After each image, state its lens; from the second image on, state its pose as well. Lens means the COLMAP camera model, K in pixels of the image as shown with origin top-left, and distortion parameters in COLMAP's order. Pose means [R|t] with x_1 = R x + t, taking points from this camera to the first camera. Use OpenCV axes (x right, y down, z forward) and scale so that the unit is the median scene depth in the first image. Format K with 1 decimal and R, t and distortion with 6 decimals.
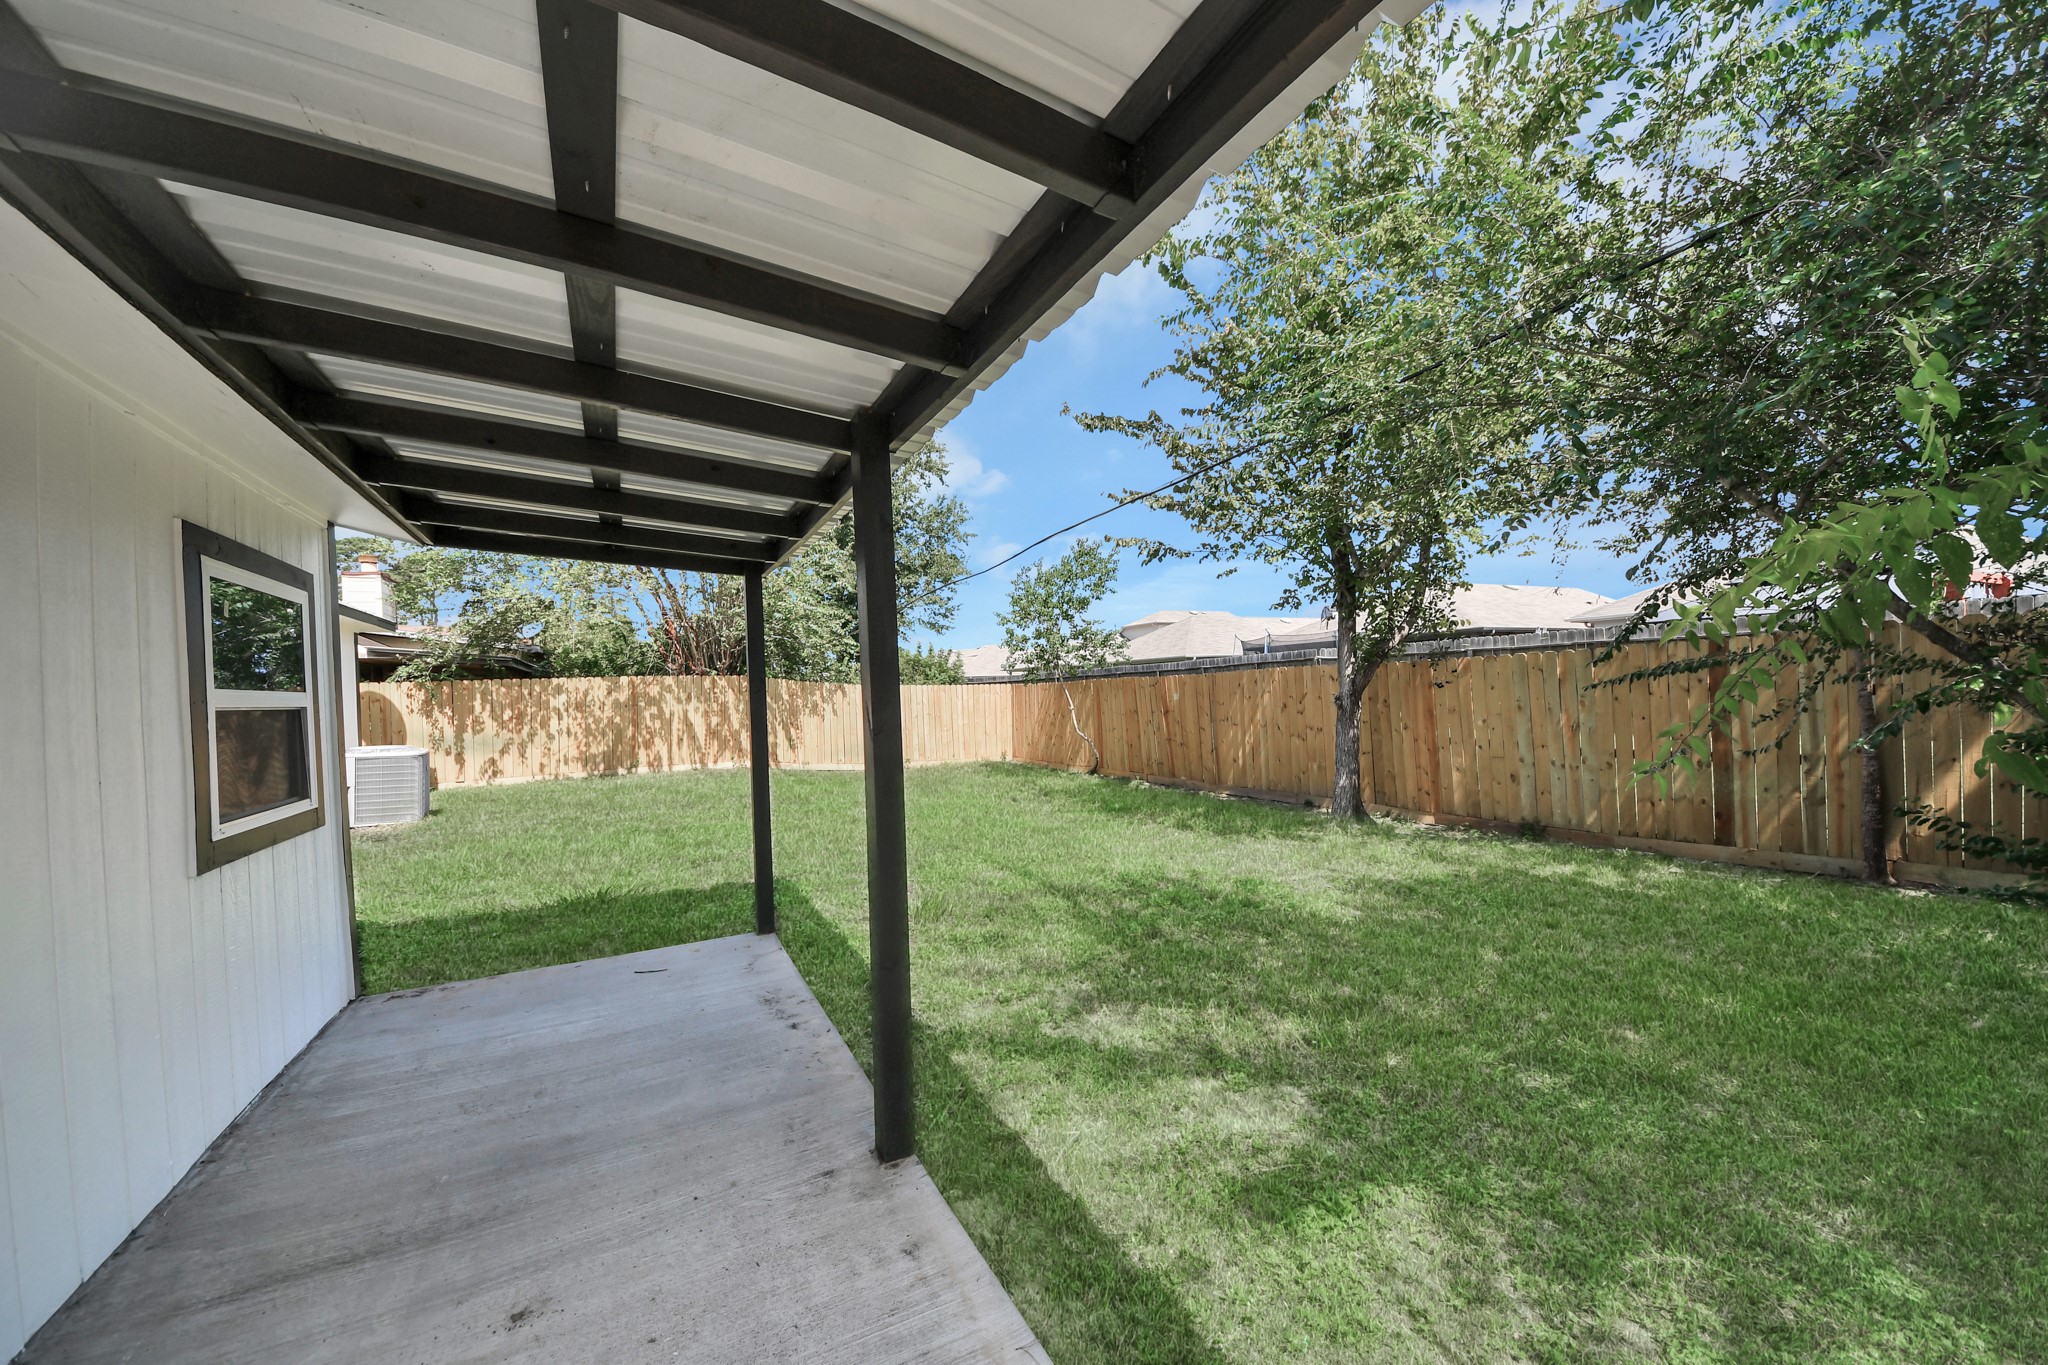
lens RADIAL K [[736.2, 0, 1015.0], [0, 736.2, 696.5], [0, 0, 1]] dist [-0.001379, -0.000141]
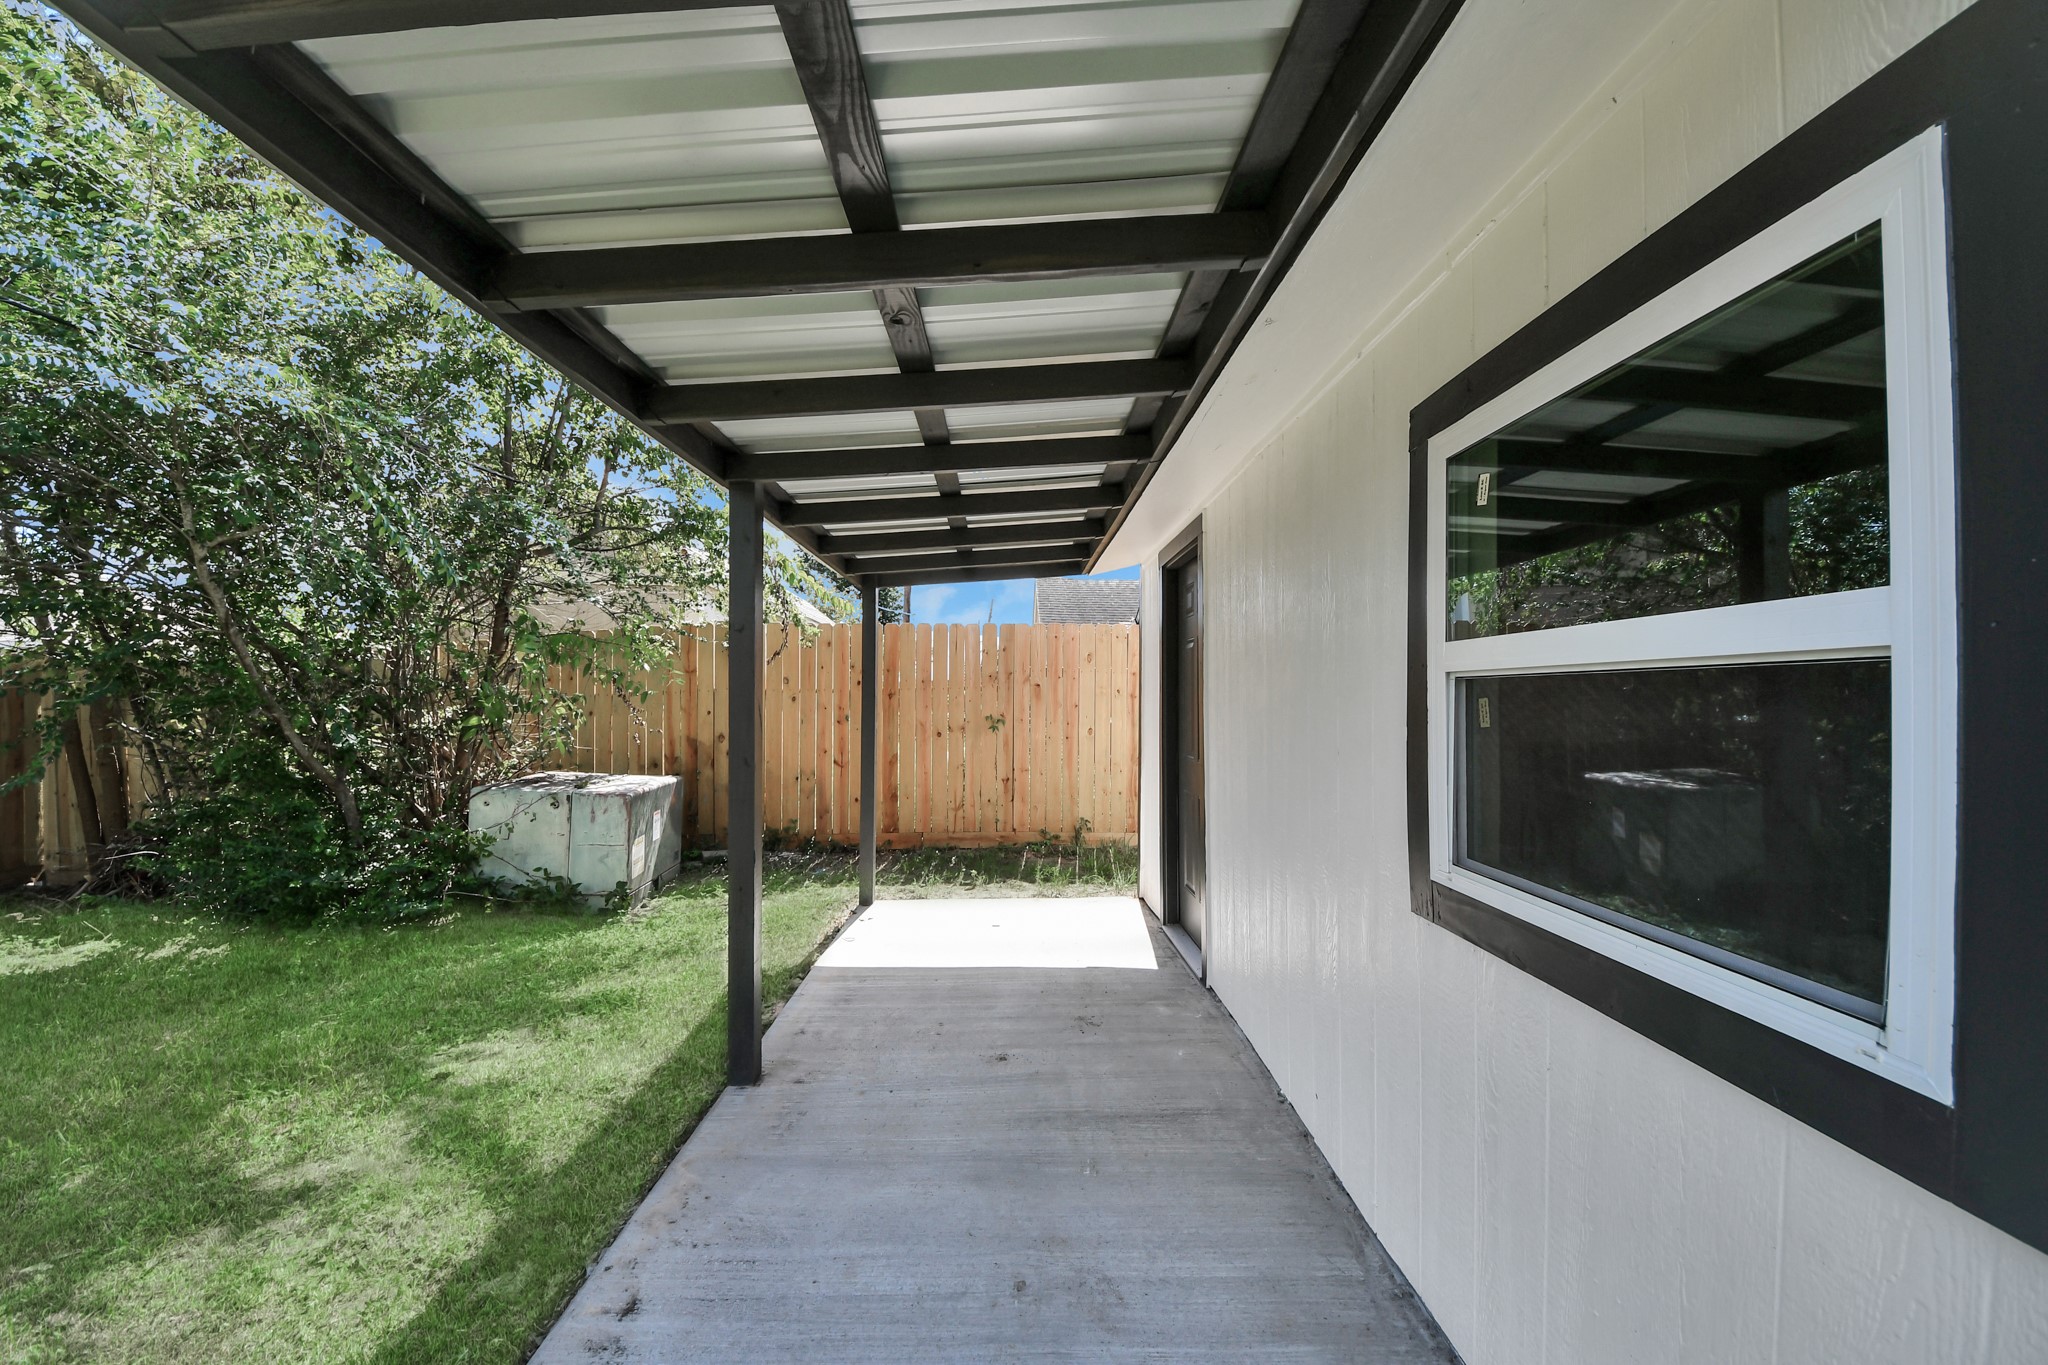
lens RADIAL K [[736.2, 0, 1015.0], [0, 736.2, 696.5], [0, 0, 1]] dist [-0.001379, -0.000141]
pose [[-0.883812, 0.050913, 0.465064, -1.096173], [0.063120, 0.997949, 0.010704, 0.004446], [-0.463565, 0.038815, -0.885213, 1.755774]]
